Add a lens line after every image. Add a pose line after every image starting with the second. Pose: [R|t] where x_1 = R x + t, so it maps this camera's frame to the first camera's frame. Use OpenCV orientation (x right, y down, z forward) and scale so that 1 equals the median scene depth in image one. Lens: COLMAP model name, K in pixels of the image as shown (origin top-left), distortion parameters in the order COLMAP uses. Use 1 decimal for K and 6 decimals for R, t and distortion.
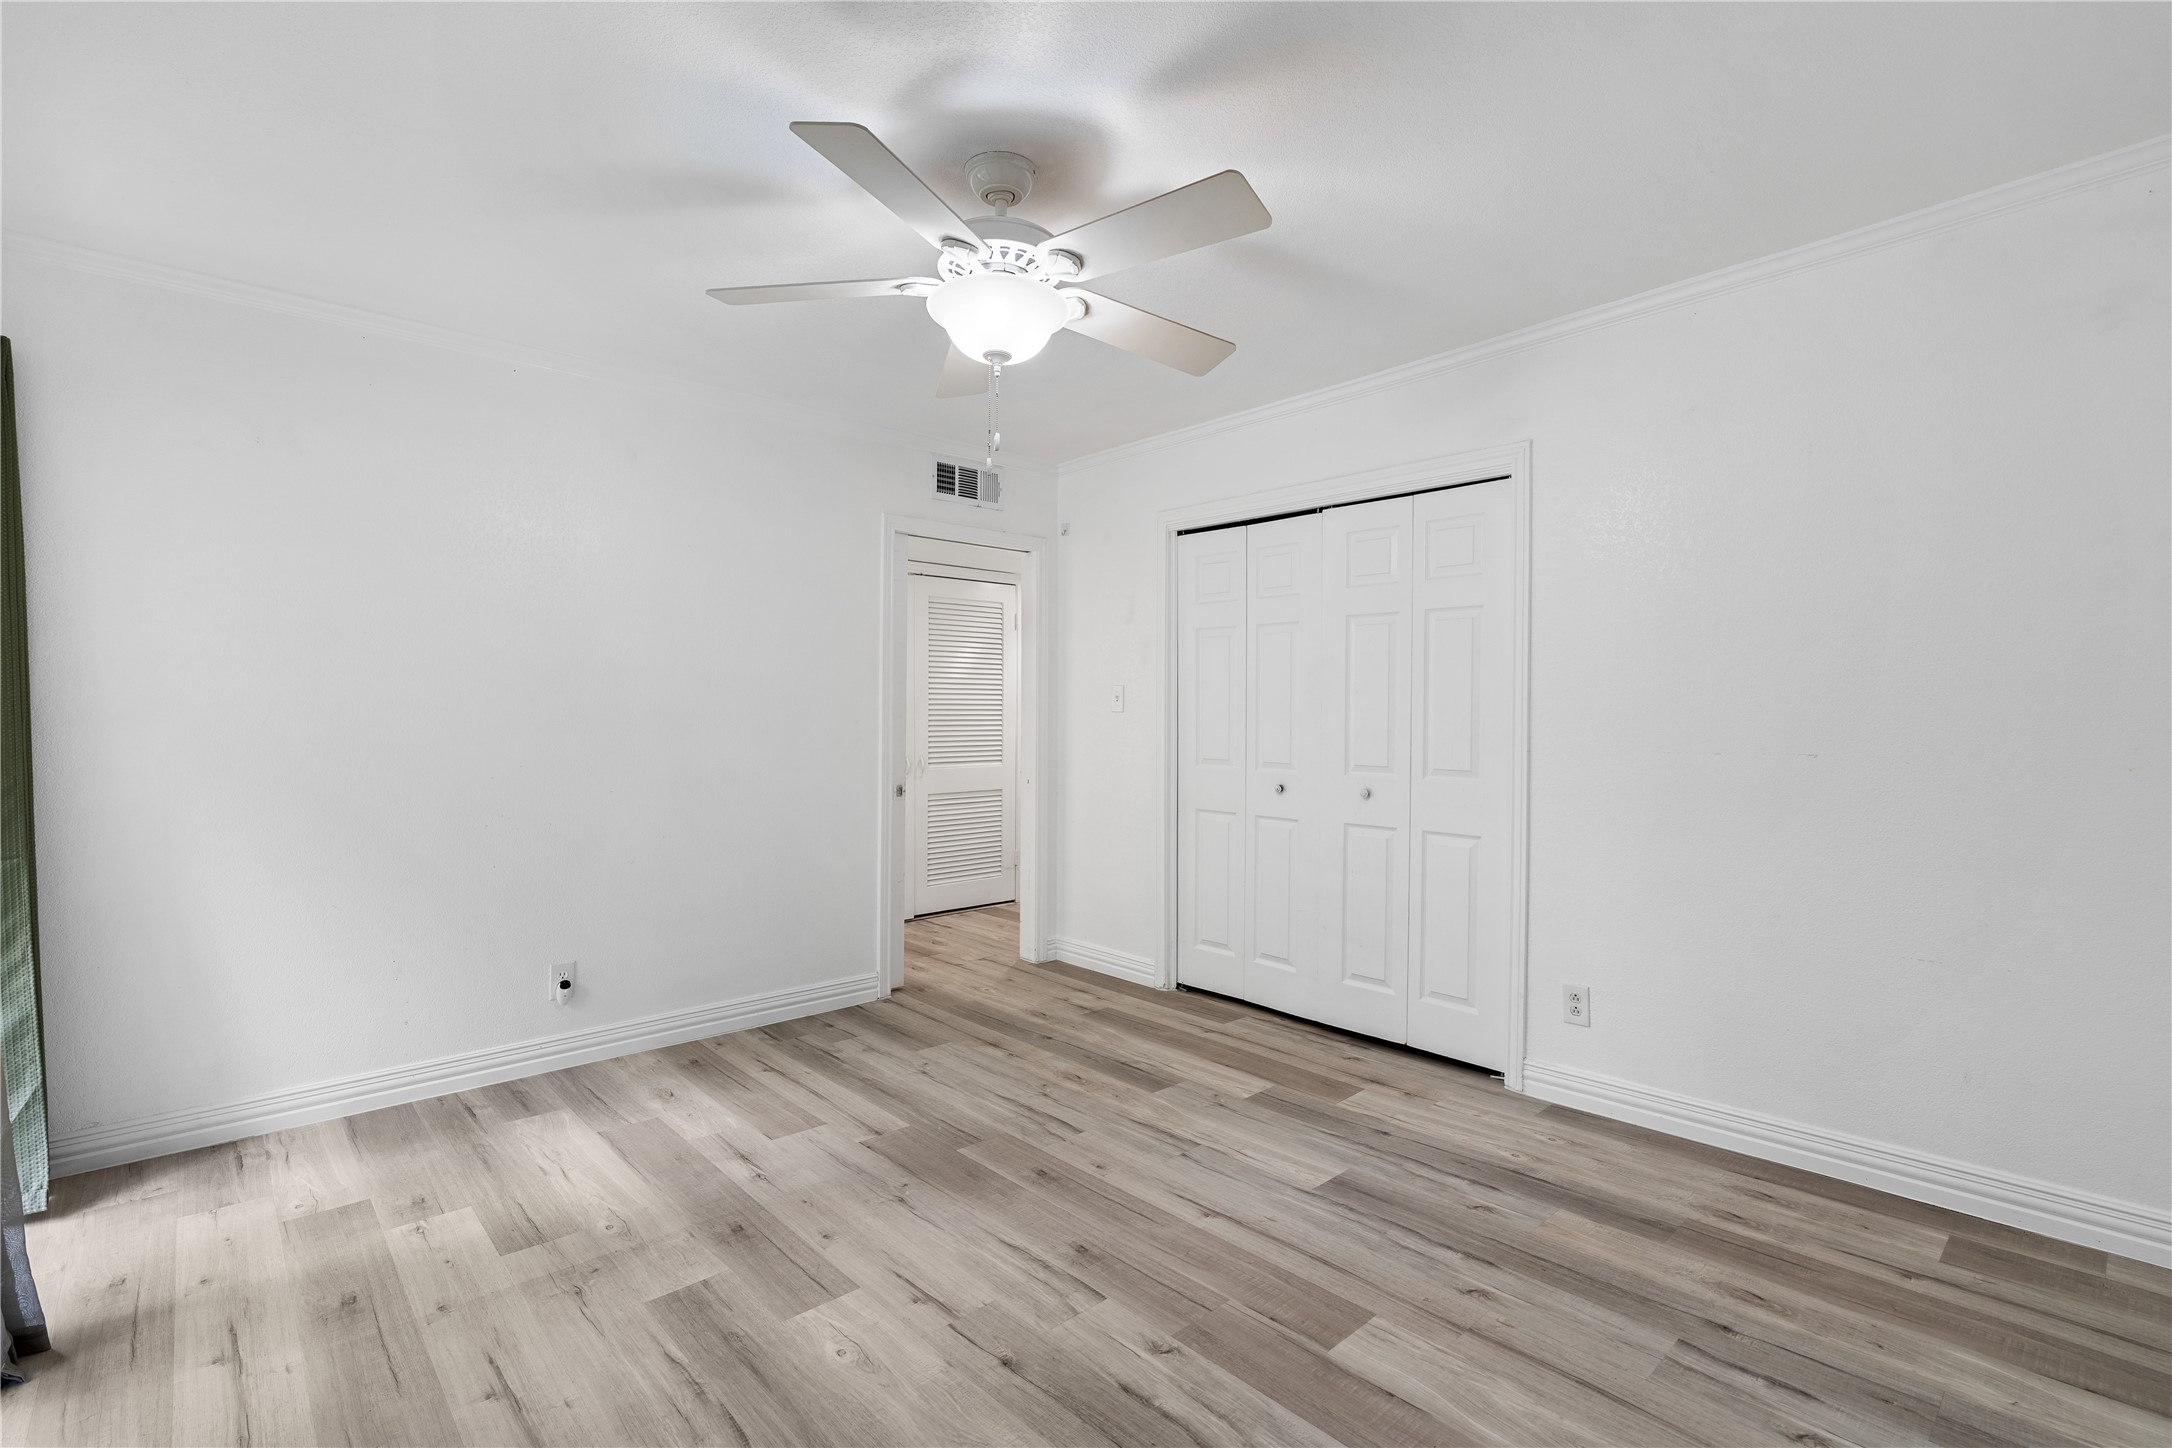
lens RADIAL K [[988.9, 0, 1087.5], [0, 988.9, 718.3], [0, 0, 1]] dist [-0.002319, 0.001887]
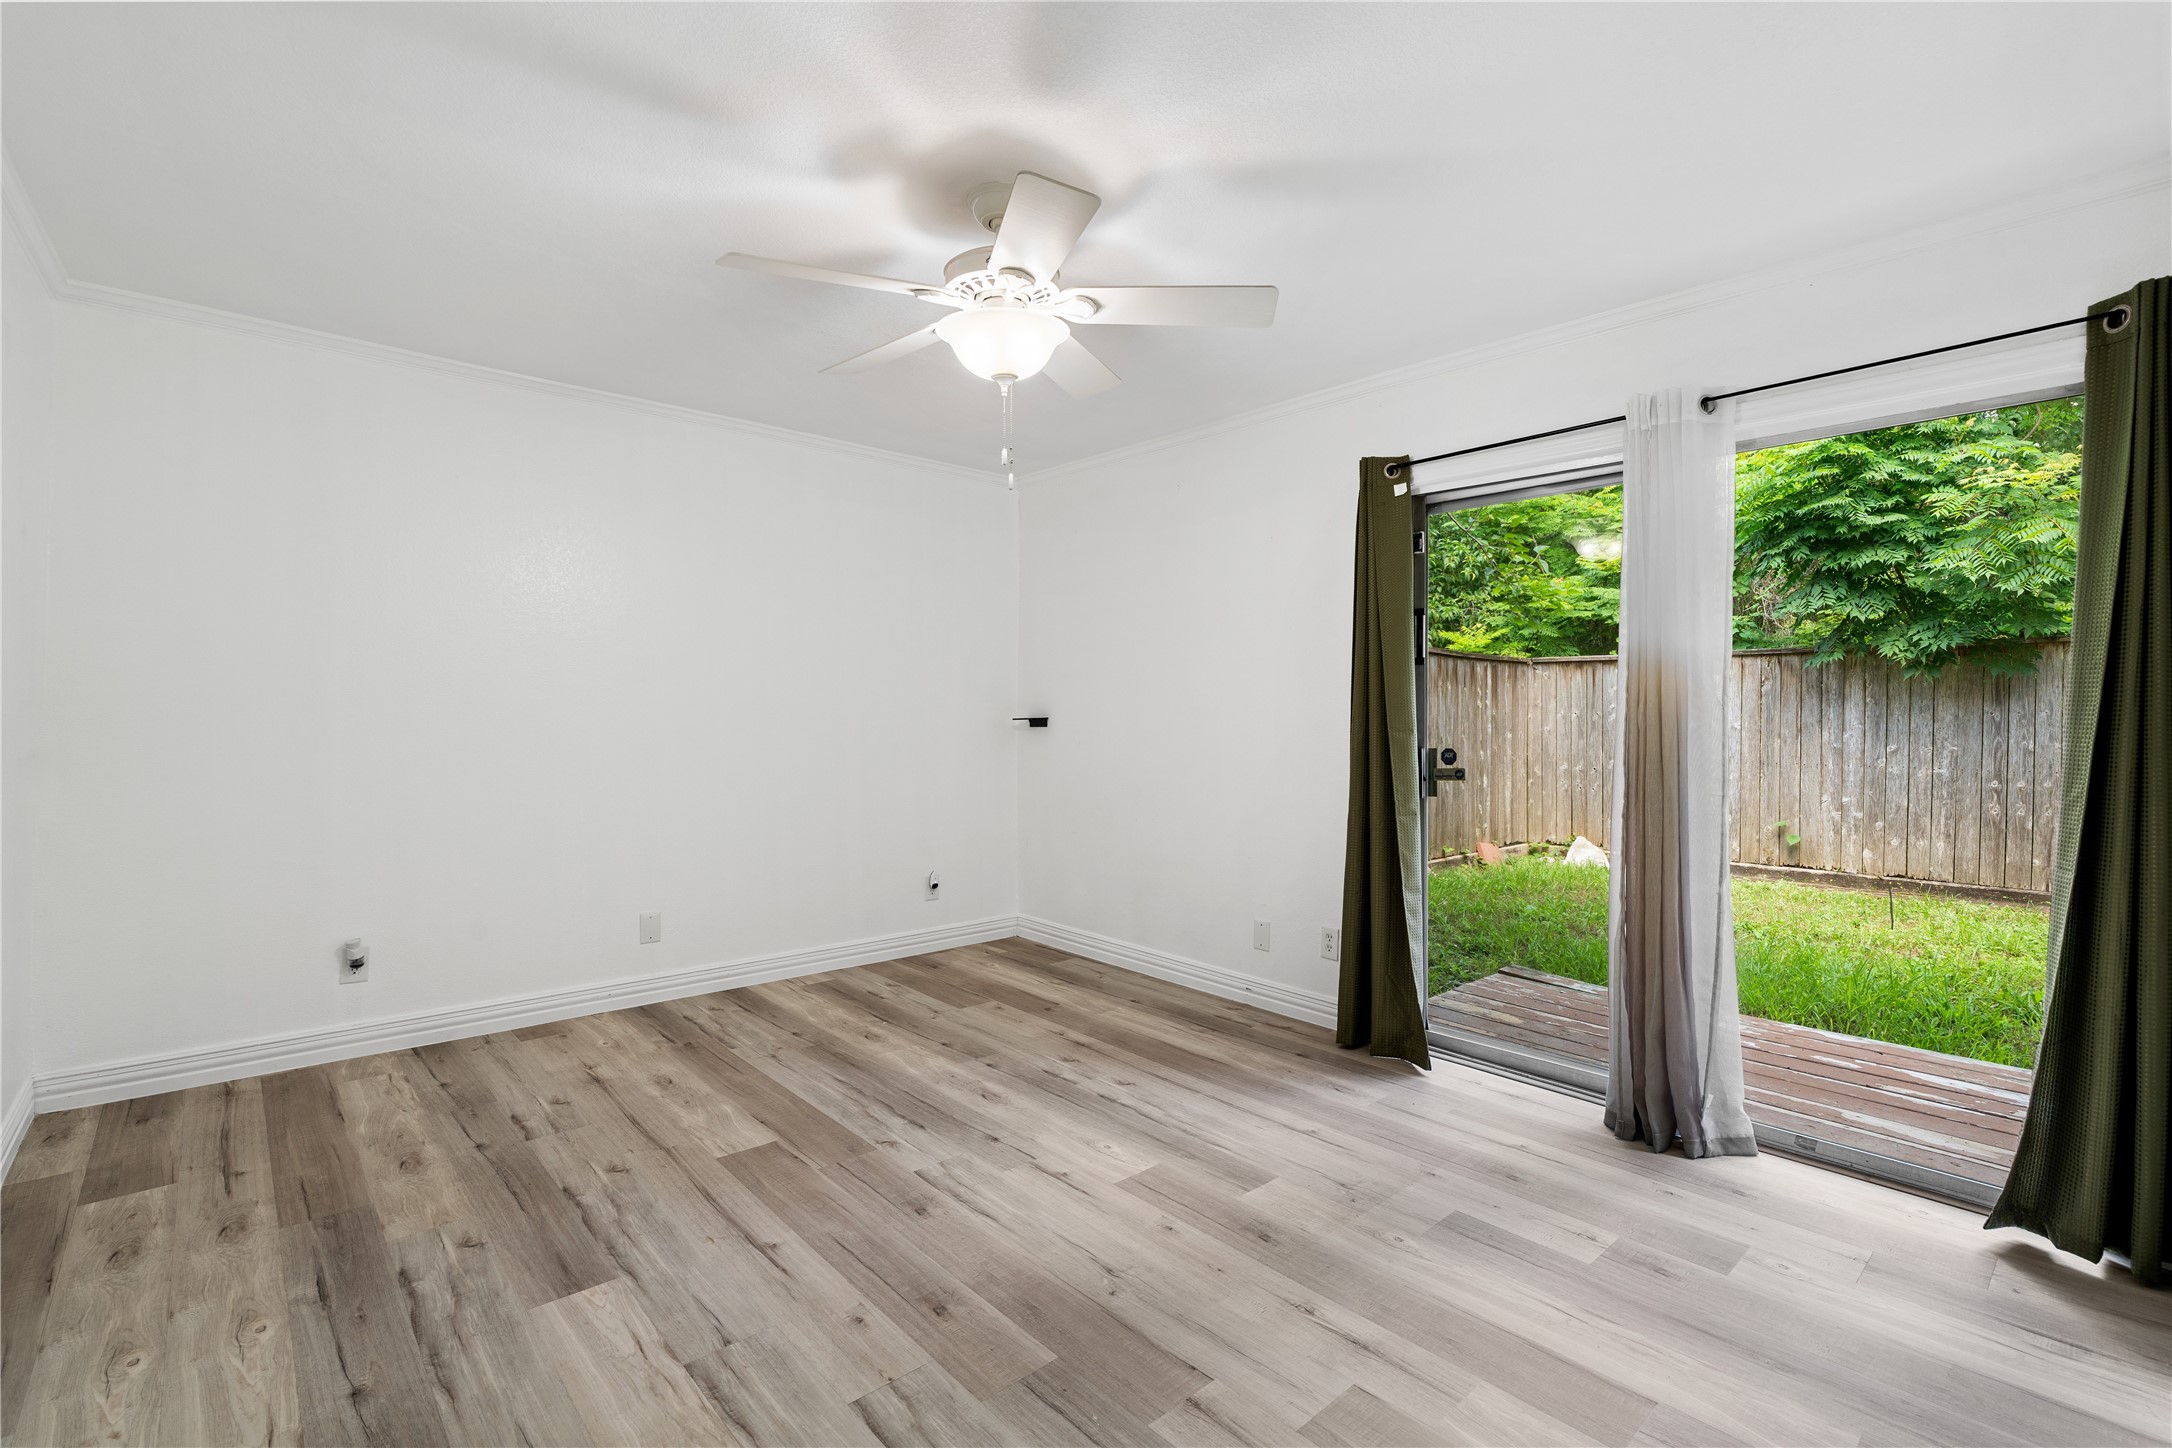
lens RADIAL K [[988.9, 0, 1084.0], [0, 988.9, 714.7], [0, 0, 1]] dist [-0.002319, 0.001887]
pose [[-0.999869, -0.006173, 0.014947, -0.190234], [-0.006128, 0.999976, 0.003075, -0.000851], [-0.014965, 0.002983, -0.999884, 2.012678]]
